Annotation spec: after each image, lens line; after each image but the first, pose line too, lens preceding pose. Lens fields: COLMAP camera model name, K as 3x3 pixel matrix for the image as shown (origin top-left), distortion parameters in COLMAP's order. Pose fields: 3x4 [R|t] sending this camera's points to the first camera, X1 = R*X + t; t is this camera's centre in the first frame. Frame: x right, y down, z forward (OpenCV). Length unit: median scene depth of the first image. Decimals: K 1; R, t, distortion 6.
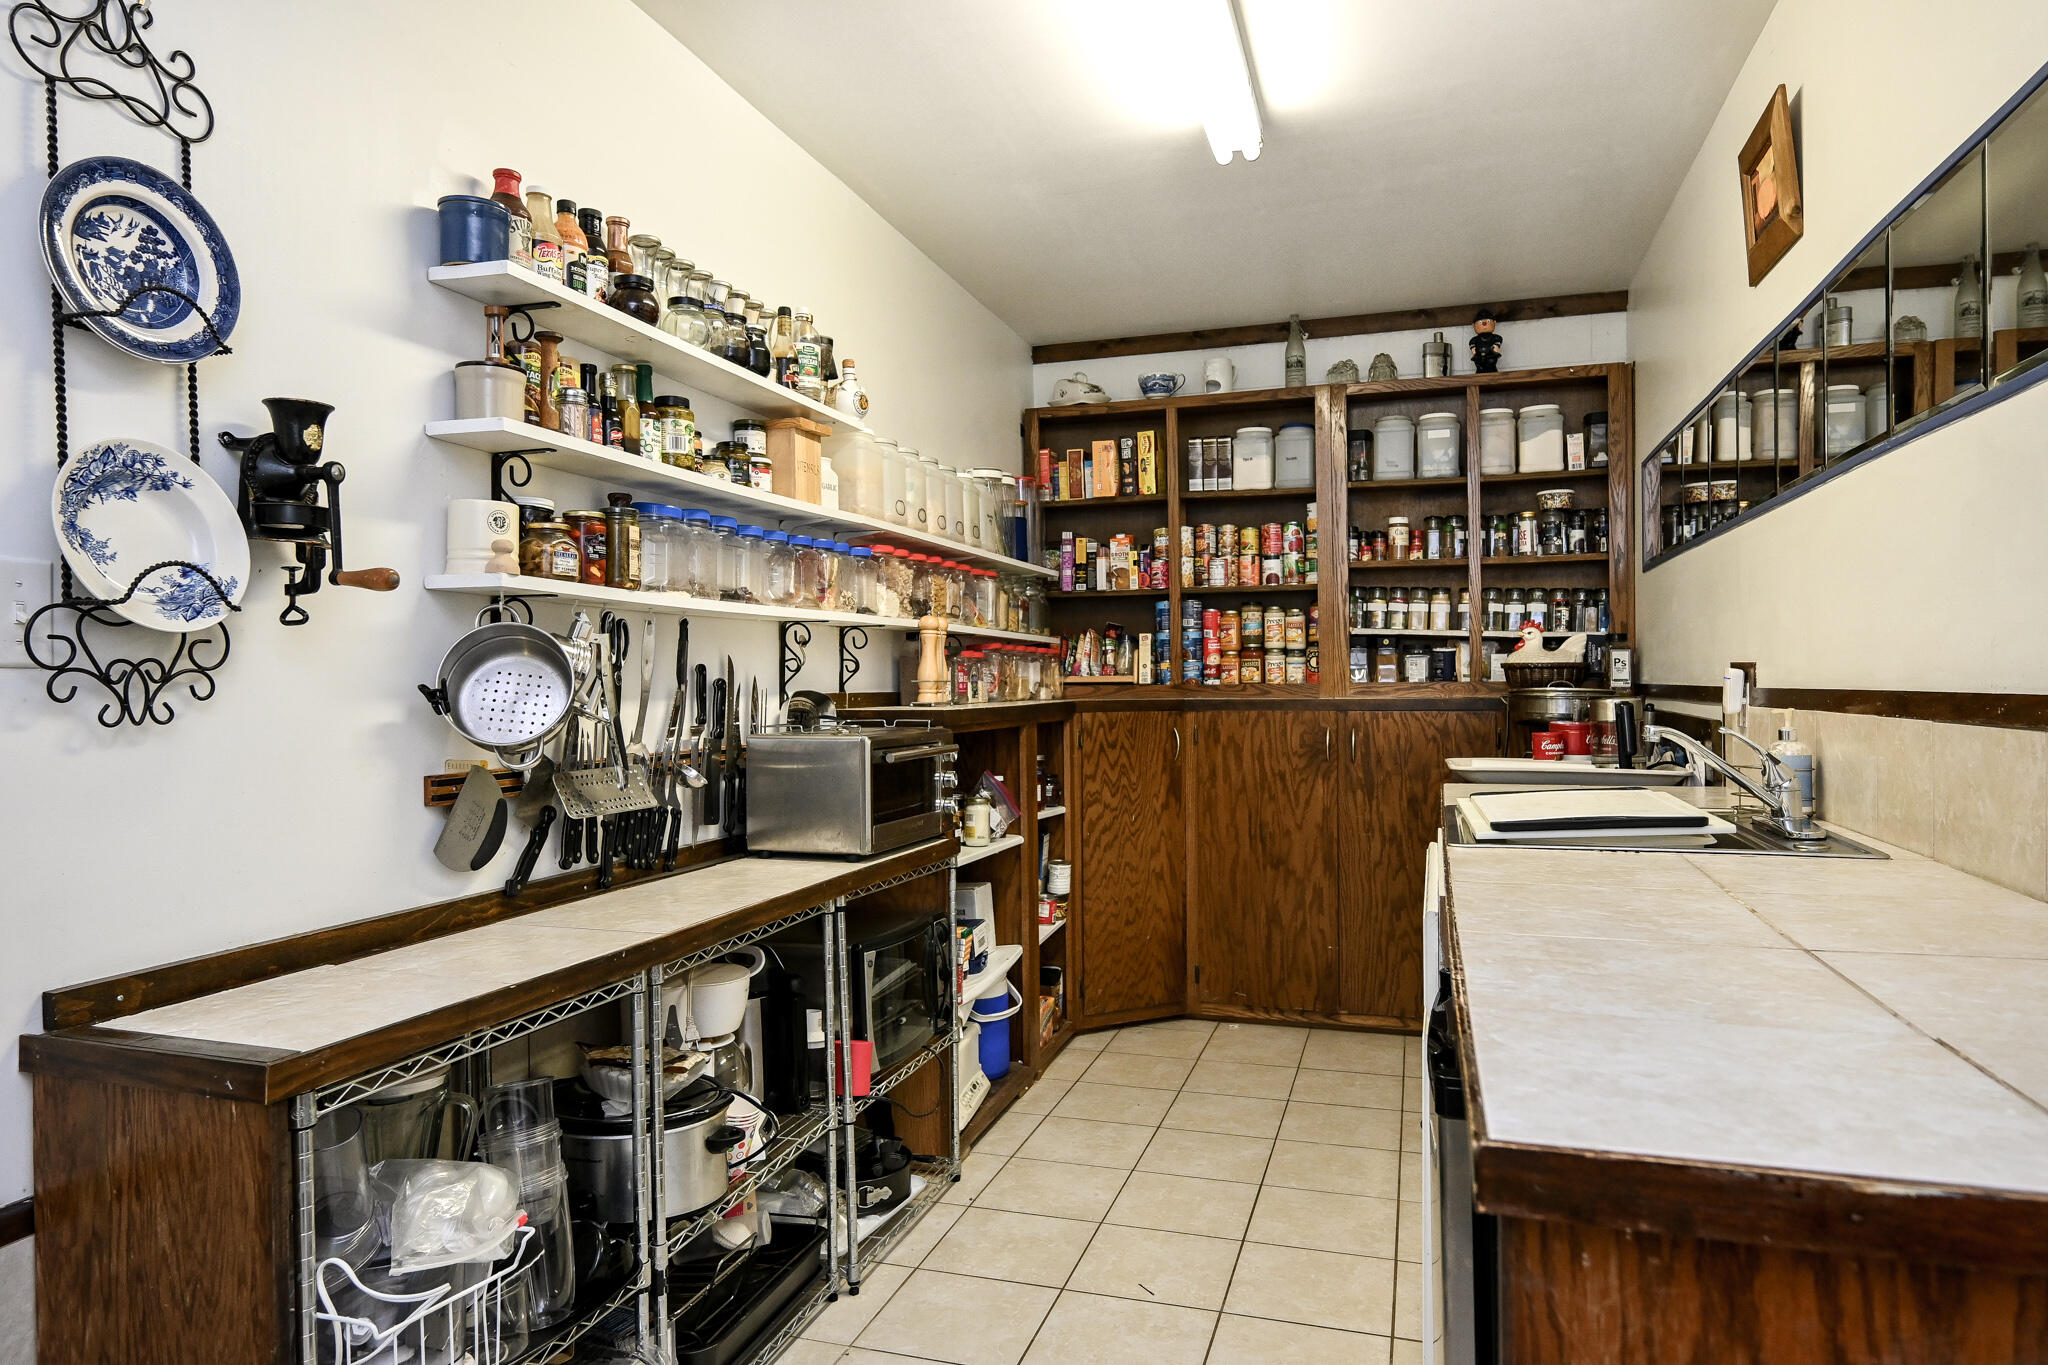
lens RADIAL K [[1279.8, 0, 1009.5], [0, 1279.8, 680.8], [0, 0, 1]] dist [-0.002556, -0.001063]
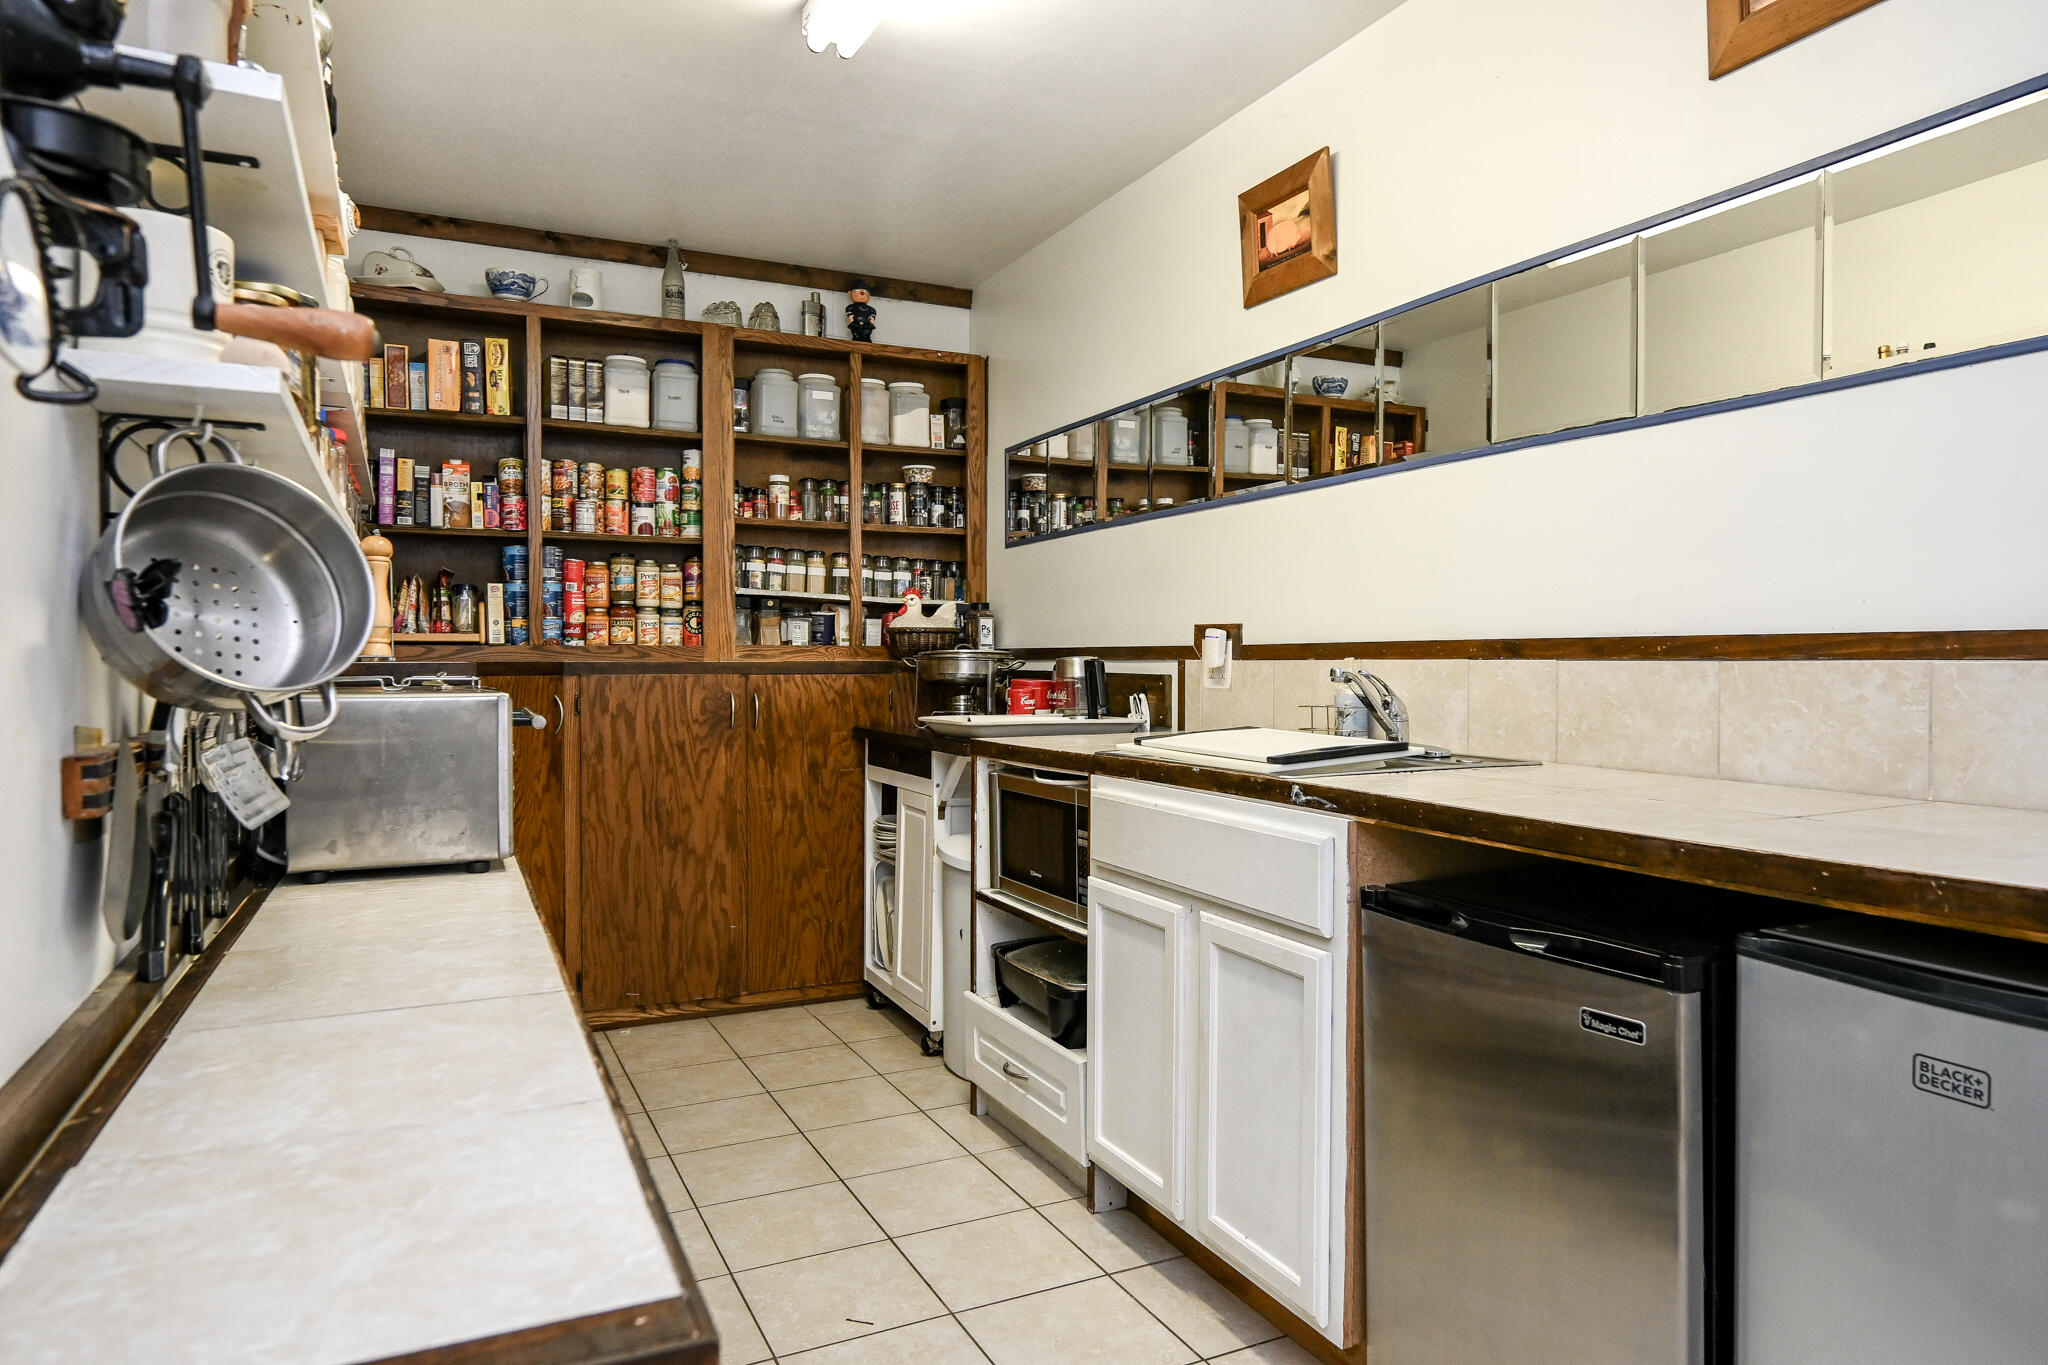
lens RADIAL K [[1279.8, 0, 1028.6], [0, 1279.8, 683.3], [0, 0, 1]] dist [-0.002556, -0.001063]
pose [[0.706944, -0.004549, 0.707255, -0.250614], [-0.004980, 0.999923, 0.011409, 0.017814], [-0.707252, -0.011587, 0.706867, 0.180918]]
